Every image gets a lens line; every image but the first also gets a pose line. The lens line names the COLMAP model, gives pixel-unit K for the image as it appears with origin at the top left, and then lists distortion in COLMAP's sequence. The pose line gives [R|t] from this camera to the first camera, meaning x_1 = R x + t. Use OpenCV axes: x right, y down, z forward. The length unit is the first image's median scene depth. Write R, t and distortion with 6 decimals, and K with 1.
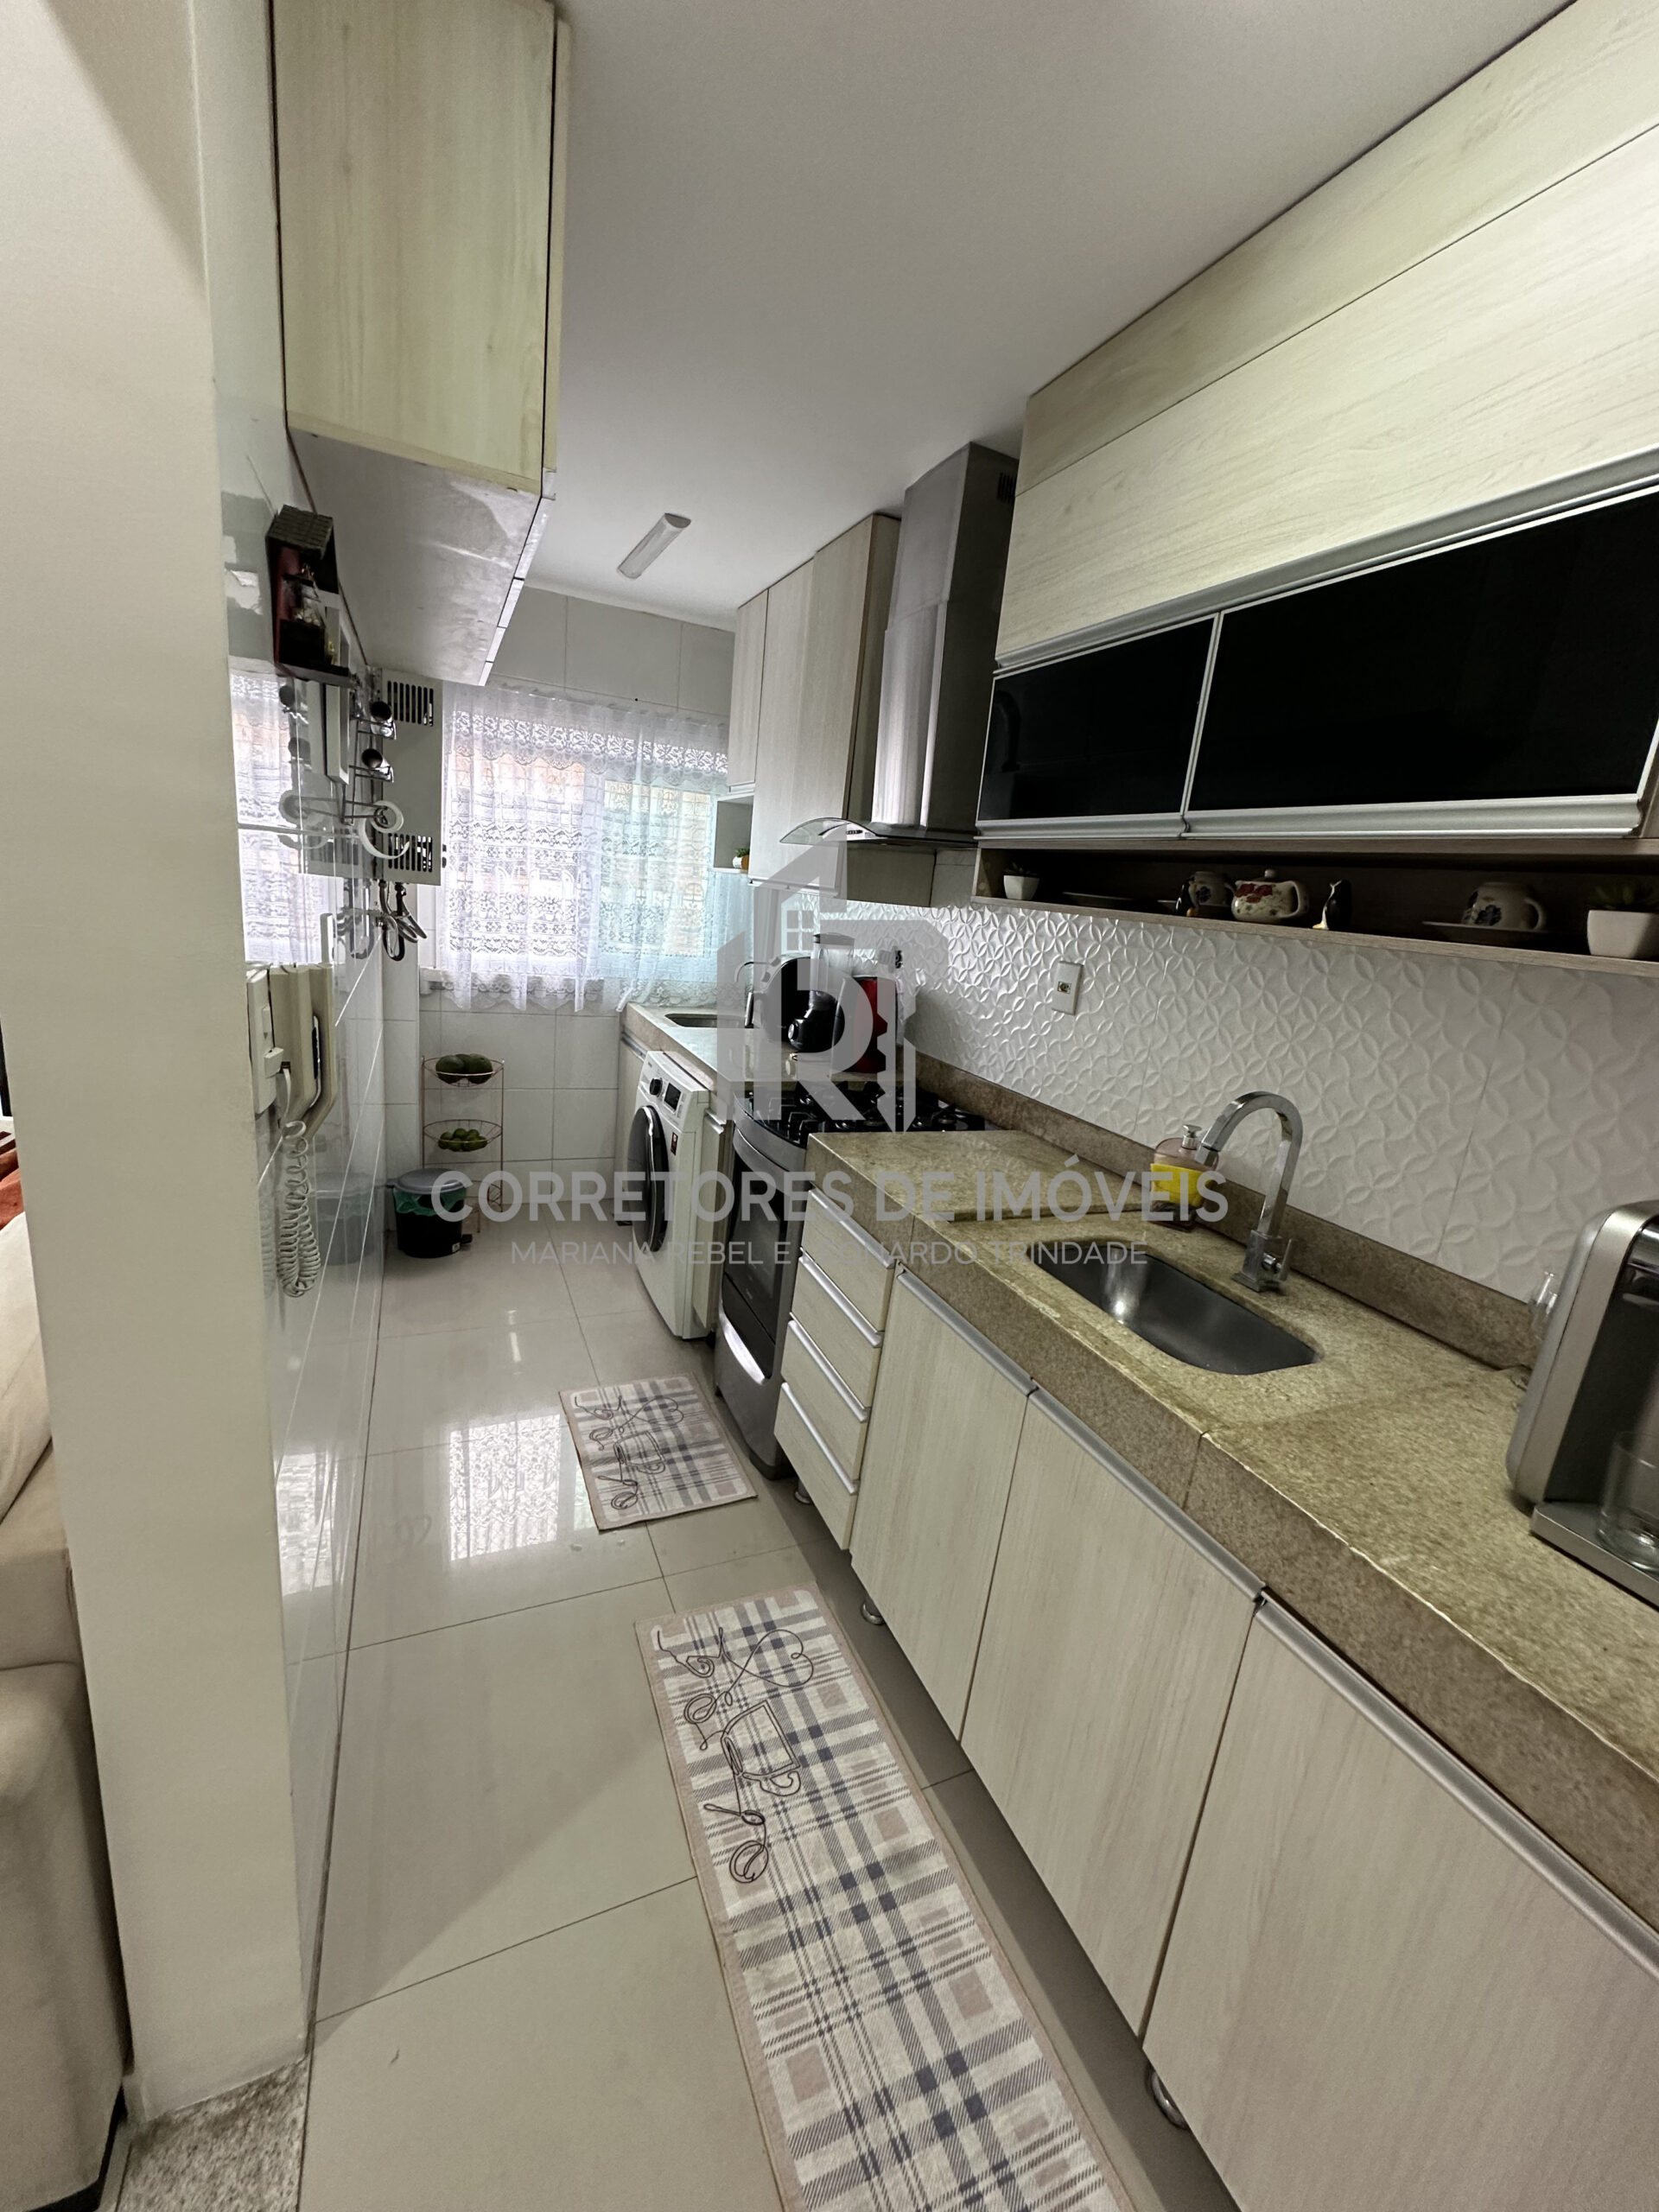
lens RADIAL K [[882.6, 0, 832.6], [0, 882.6, 1106.7], [0, 0, 1]] dist [-0.002412, 0.000443]
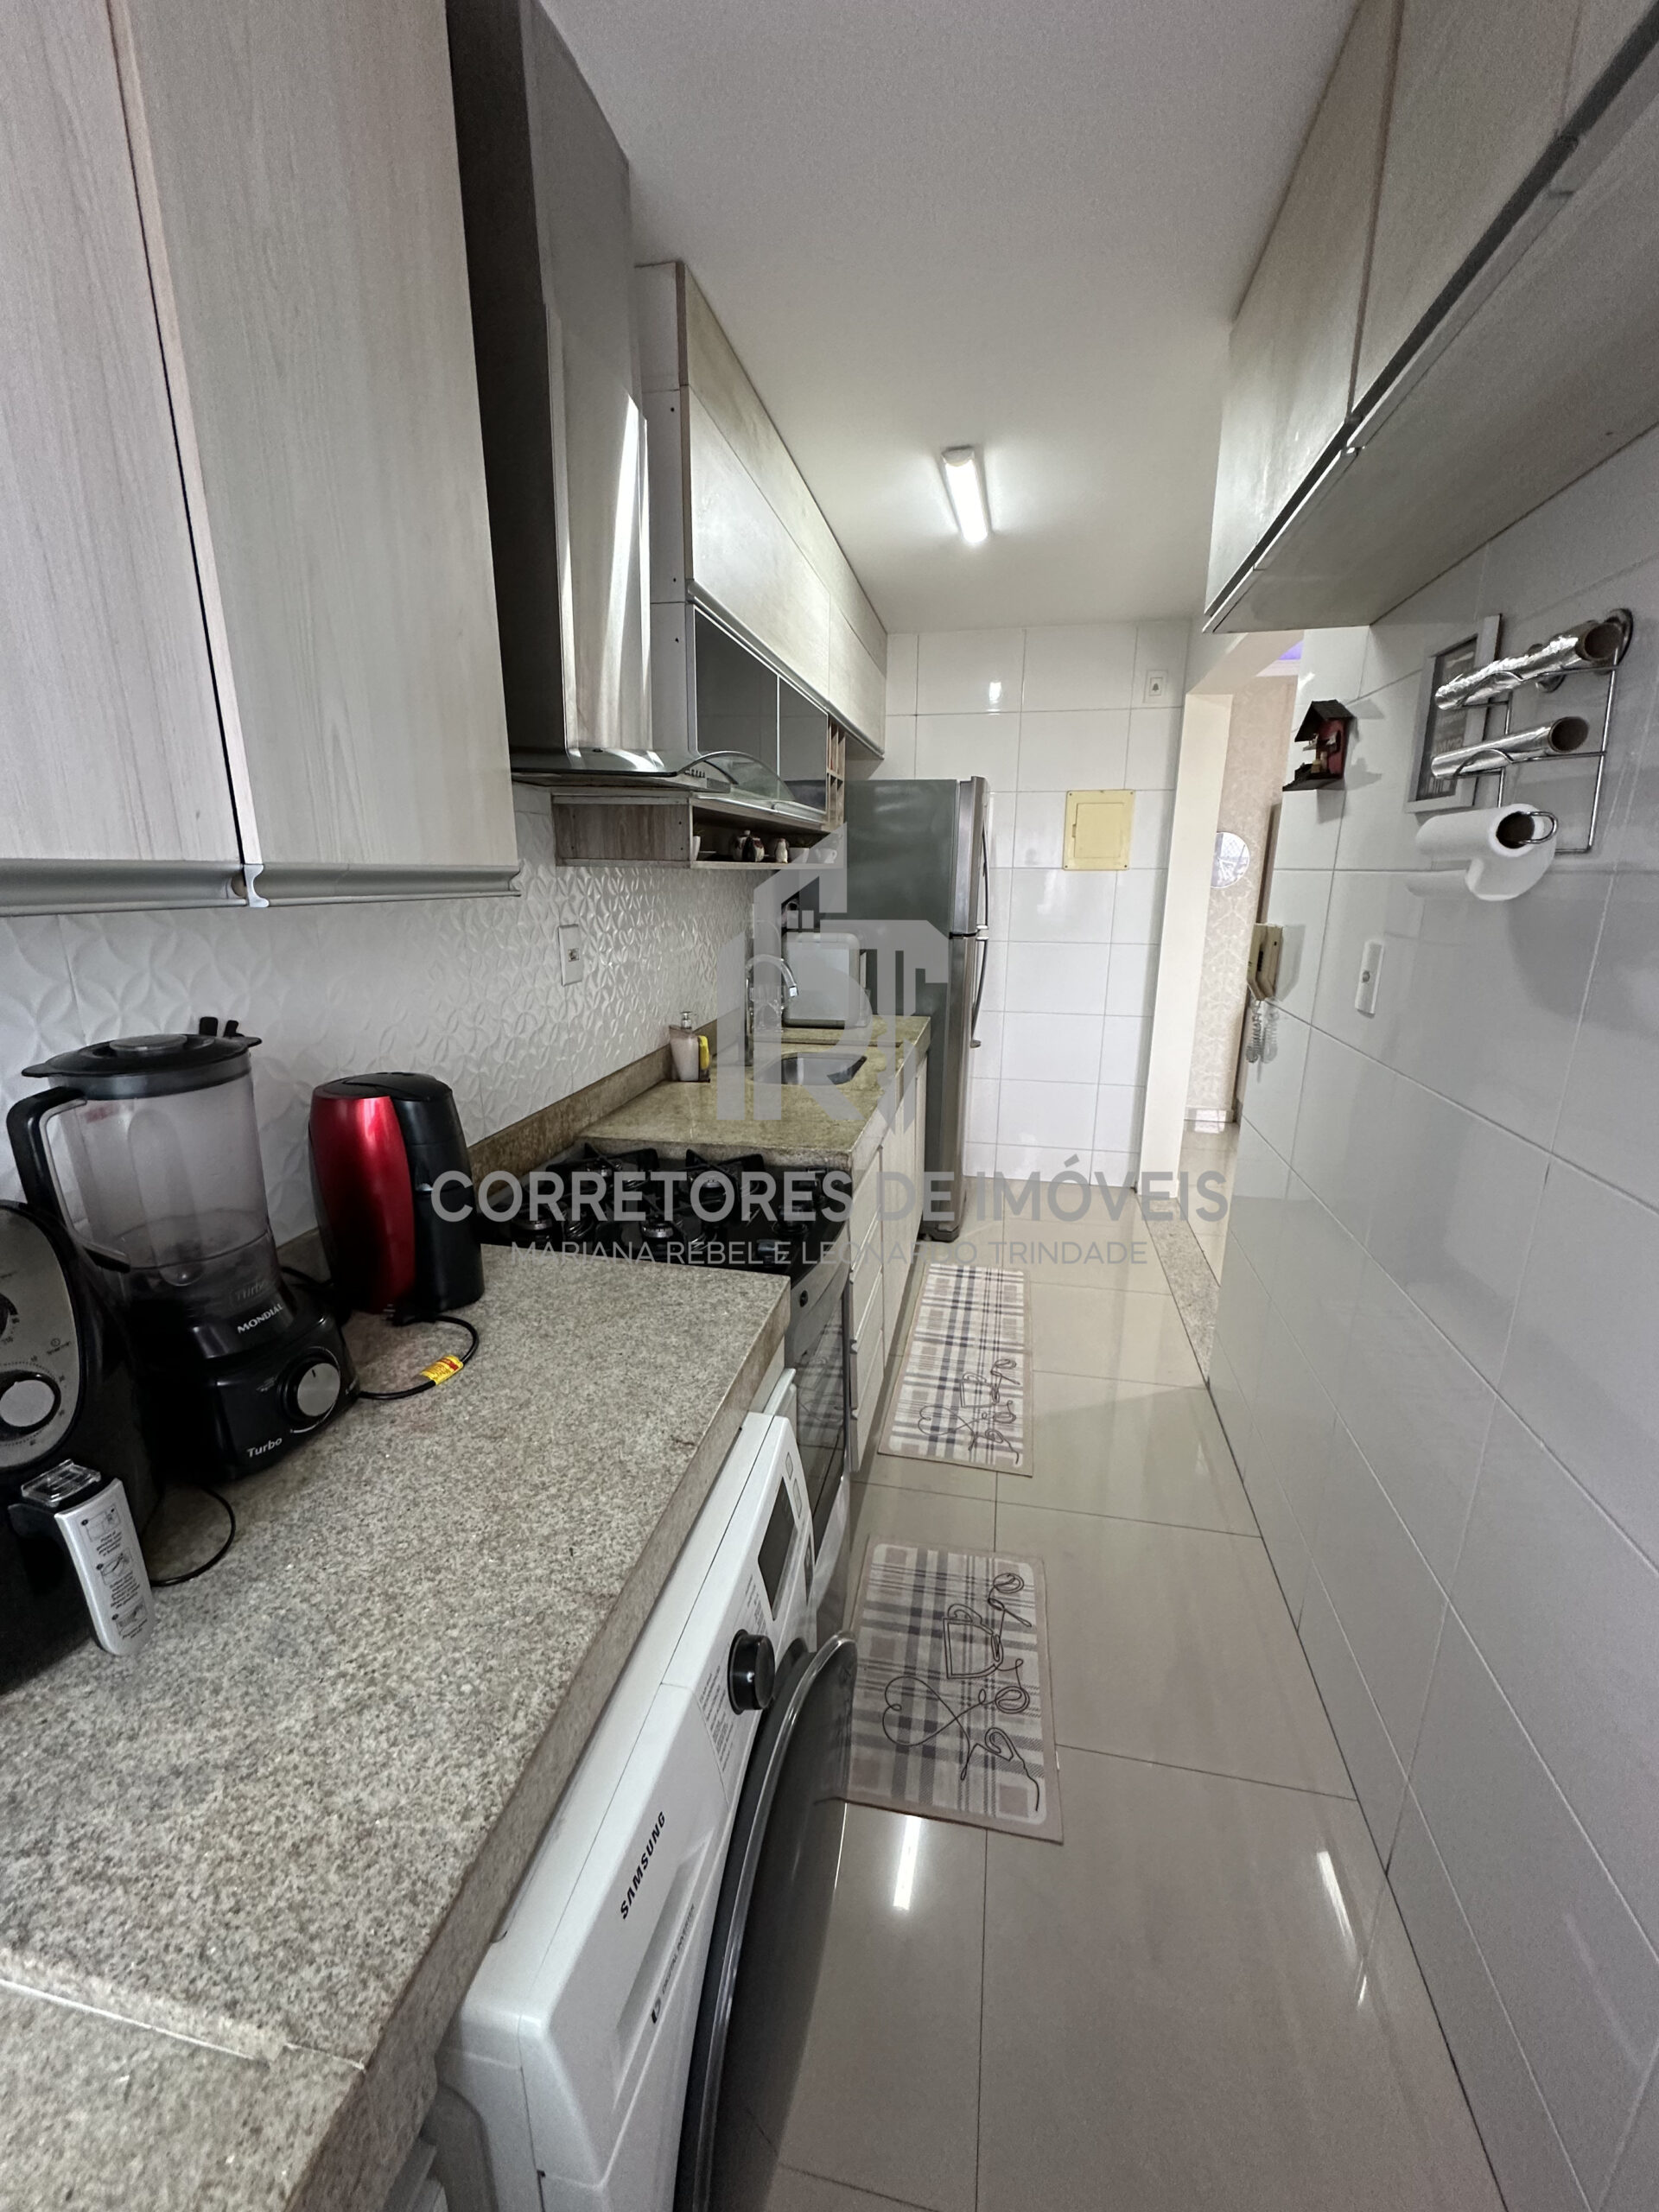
lens RADIAL K [[882.6, 0, 825.5], [0, 882.6, 1104.5], [0, 0, 1]] dist [-0.002412, 0.000443]
pose [[-0.805801, -0.238405, 0.542077, -0.661248], [0.072785, 0.868570, 0.490192, -0.605258], [-0.587696, 0.434452, -0.682543, 2.201430]]
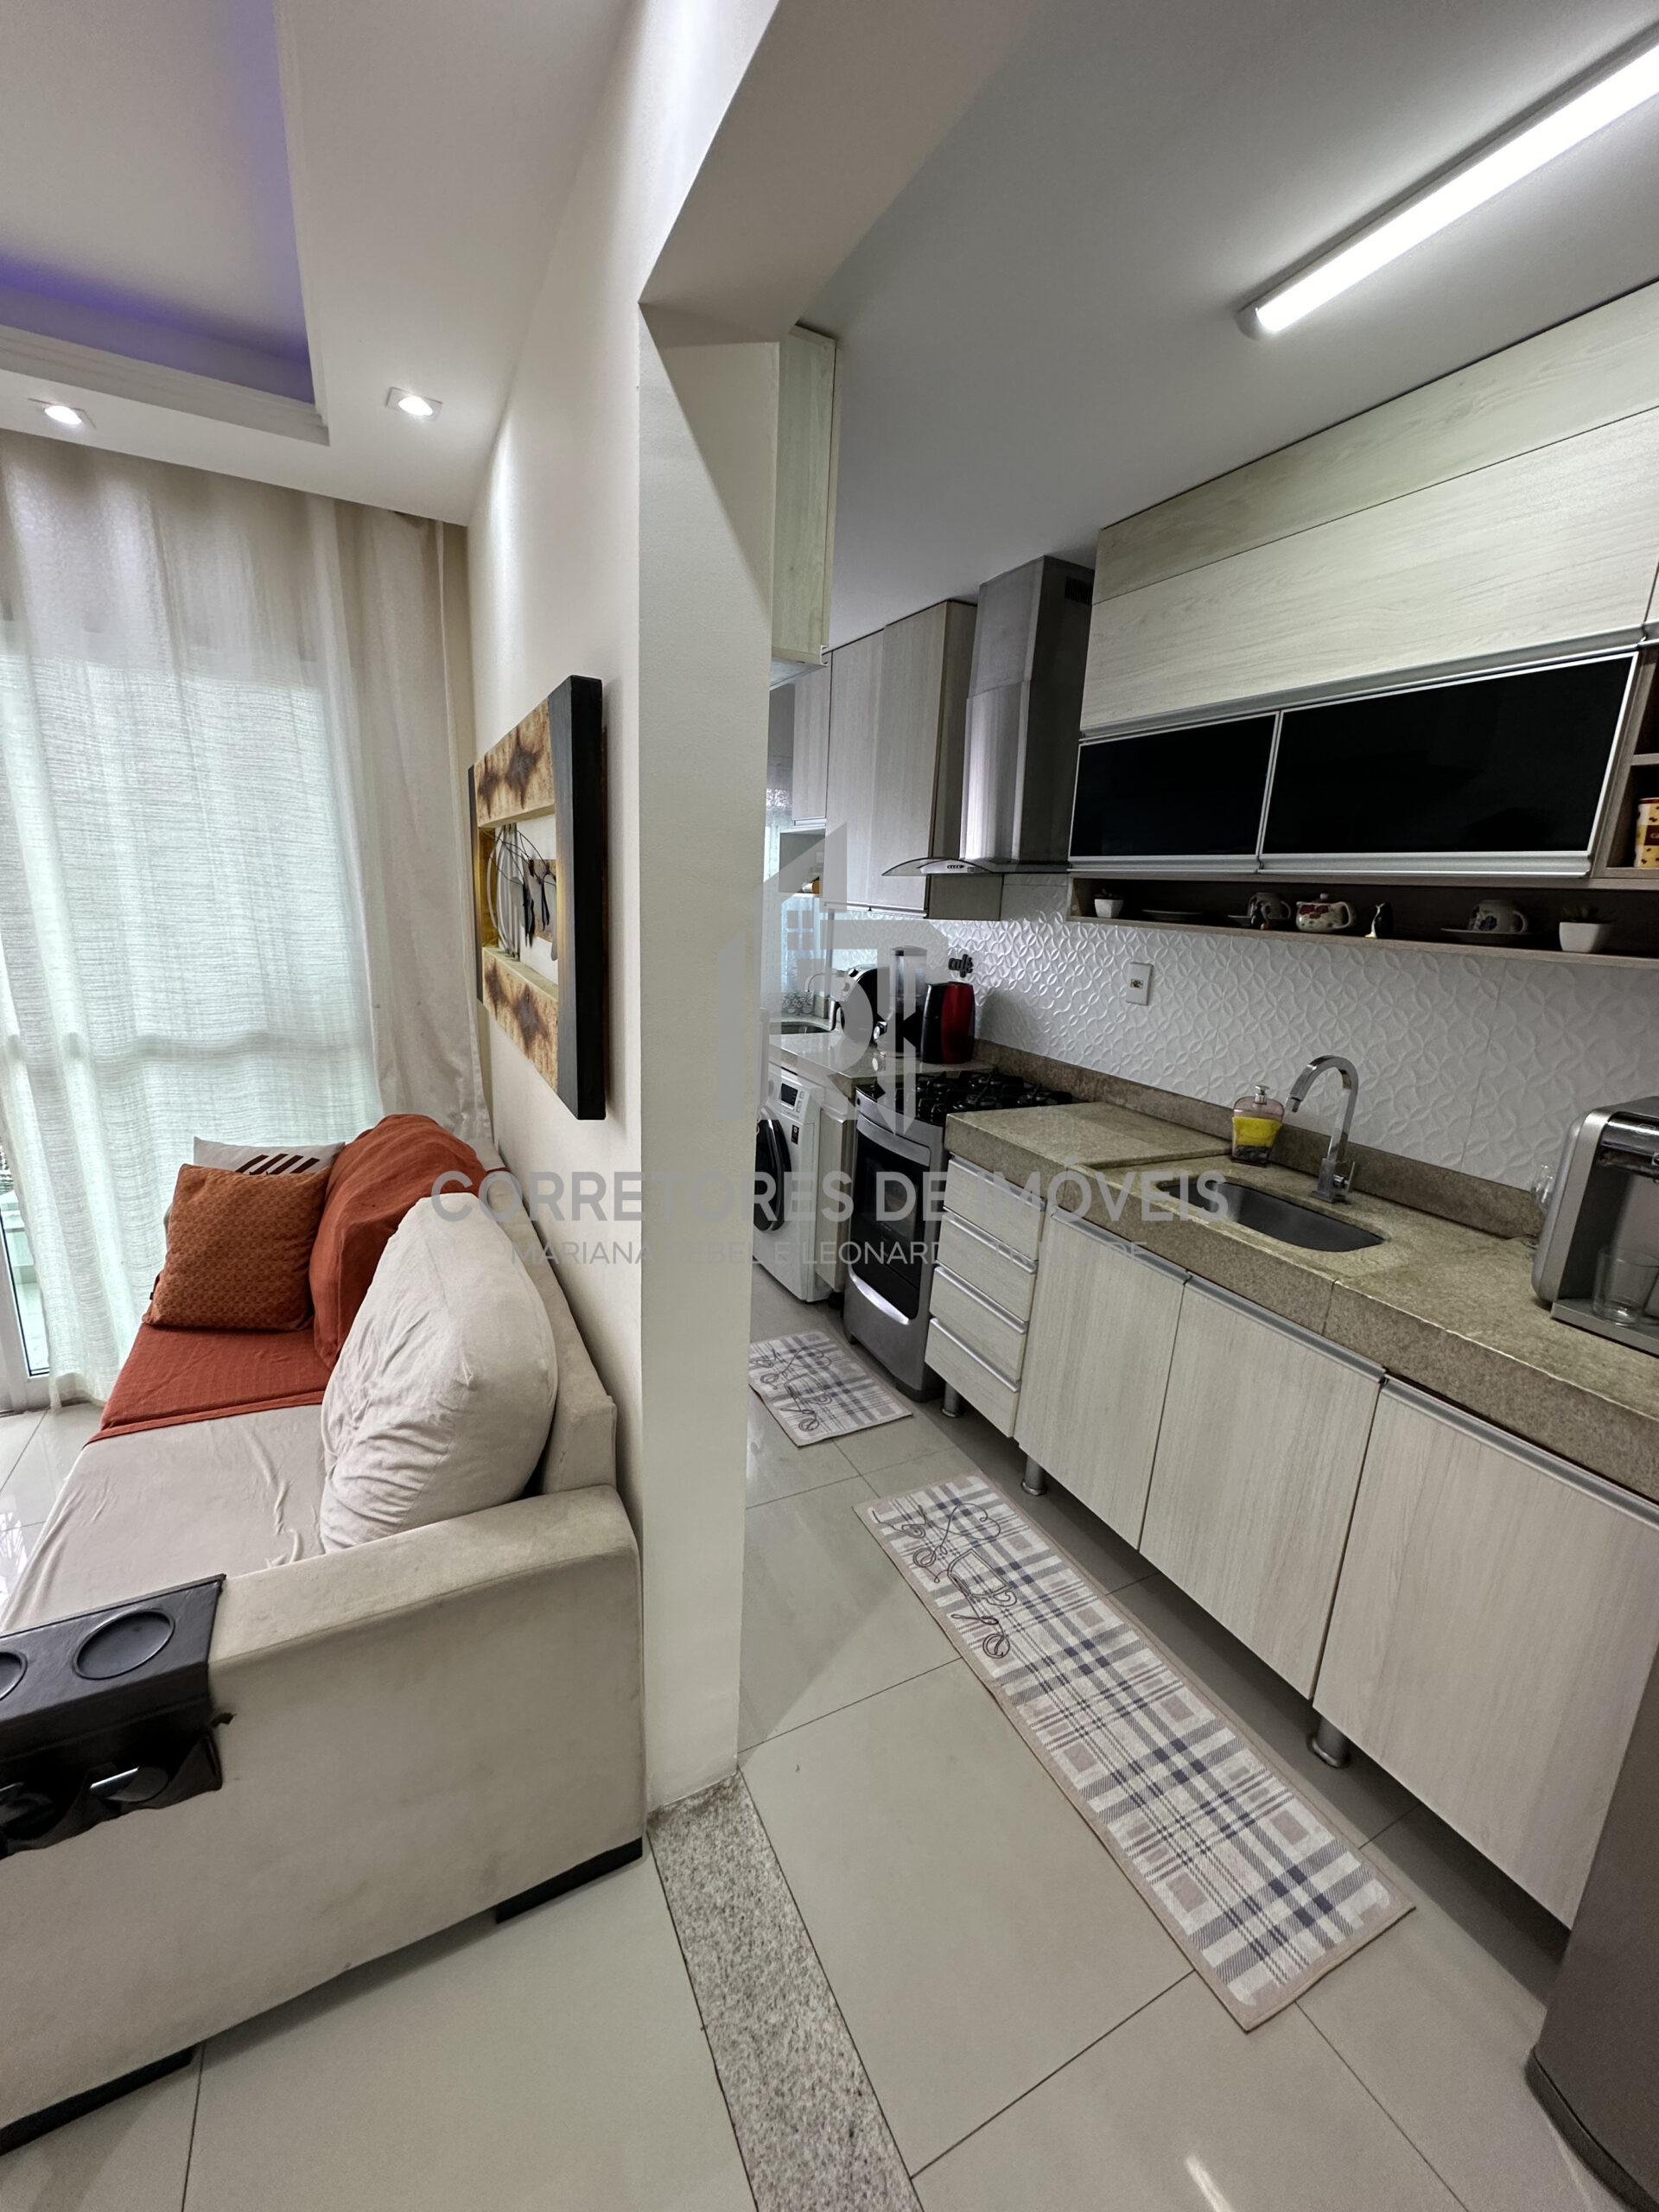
lens RADIAL K [[882.6, 0, 833.4], [0, 882.6, 1106.8], [0, 0, 1]] dist [-0.002412, 0.000443]
pose [[0.997111, -0.065126, 0.039085, -0.324571], [0.065008, 0.997876, 0.004284, 0.006443], [-0.039281, -0.001730, 0.999227, -0.325160]]
